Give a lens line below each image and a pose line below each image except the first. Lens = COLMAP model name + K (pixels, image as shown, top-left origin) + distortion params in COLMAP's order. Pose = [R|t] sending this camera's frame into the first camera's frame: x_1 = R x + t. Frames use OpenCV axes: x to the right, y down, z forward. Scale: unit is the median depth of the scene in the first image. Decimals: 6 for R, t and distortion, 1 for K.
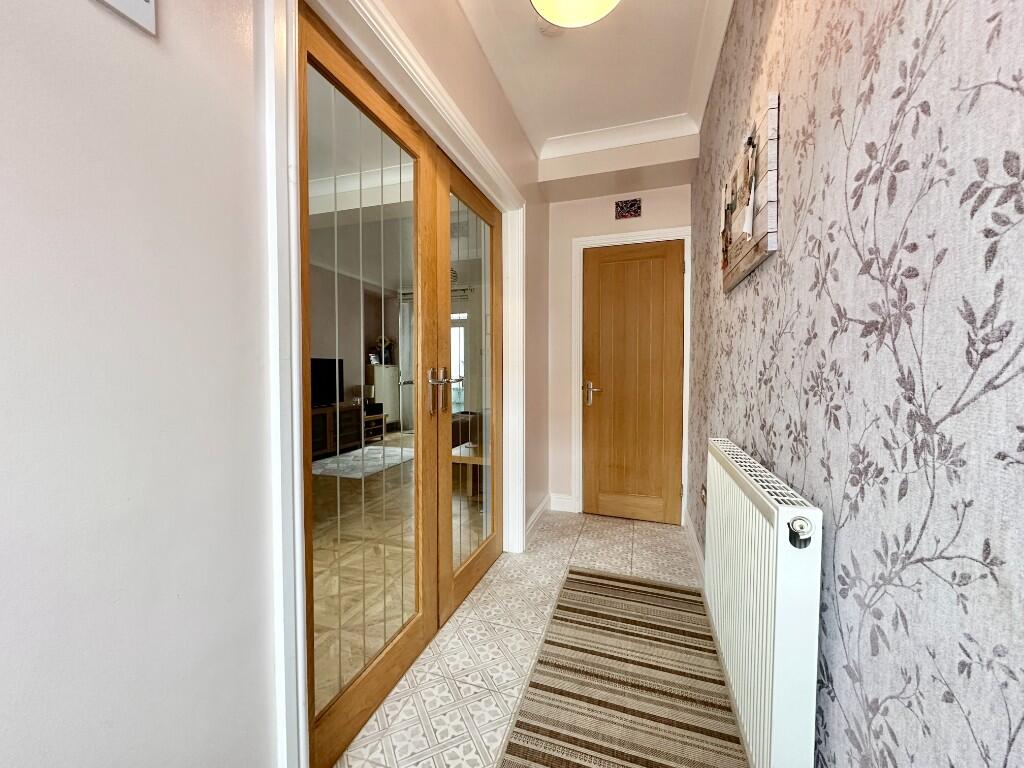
lens RADIAL K [[411.4, 0, 508.2], [0, 411.4, 384.3], [0, 0, 1]] dist [-0.000236, -0.000002]
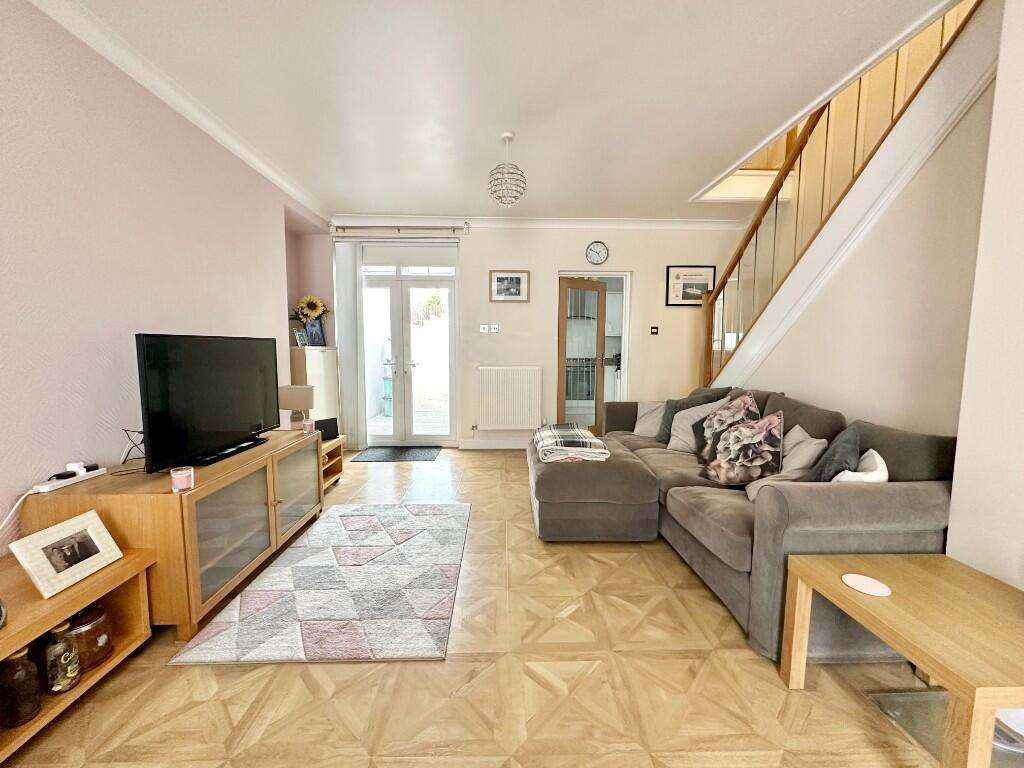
lens RADIAL K [[408.6, 0, 512.4], [0, 408.6, 380.6], [0, 0, 1]] dist [-0.000130, 0.000495]
pose [[0.936283, -0.031547, 0.349827, -0.253080], [0.012320, 0.998295, 0.057051, -0.030894], [-0.351031, -0.049106, 0.935075, 0.376597]]
